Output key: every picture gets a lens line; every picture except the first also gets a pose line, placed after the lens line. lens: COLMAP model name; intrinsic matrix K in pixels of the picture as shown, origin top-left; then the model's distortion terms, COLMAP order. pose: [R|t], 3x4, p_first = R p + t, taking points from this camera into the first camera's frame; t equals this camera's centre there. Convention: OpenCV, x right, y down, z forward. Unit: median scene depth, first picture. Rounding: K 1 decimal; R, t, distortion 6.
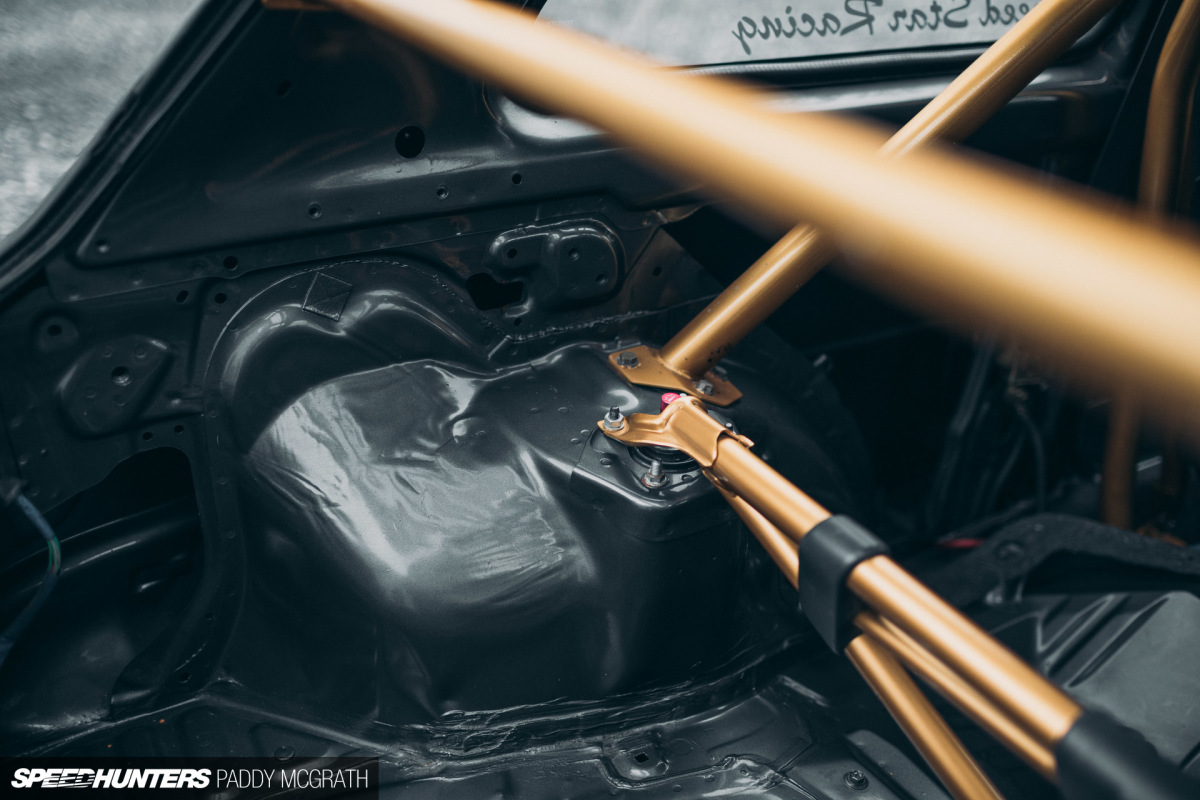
lens RADIAL K [[1162.3, 0, 600.0], [0, 1162.3, 400.0], [0, 0, 1]] dist [-0.120970, 0.219858]
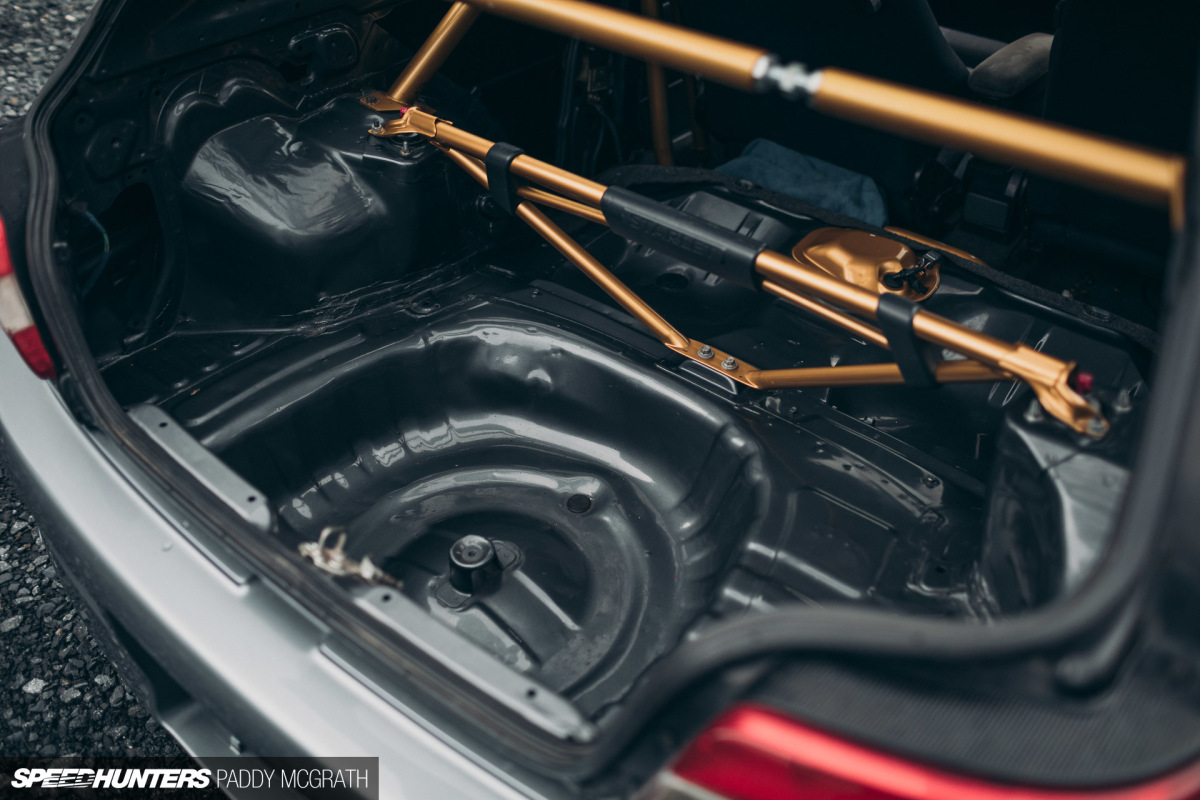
lens RADIAL K [[1162.3, 0, 600.0], [0, 1162.3, 400.0], [0, 0, 1]] dist [-0.120970, 0.219858]
pose [[0.938924, -0.223295, 0.261843, -0.236217], [0.176162, 0.965517, 0.191689, 0.149587], [-0.295617, -0.133854, 0.945882, -0.943010]]
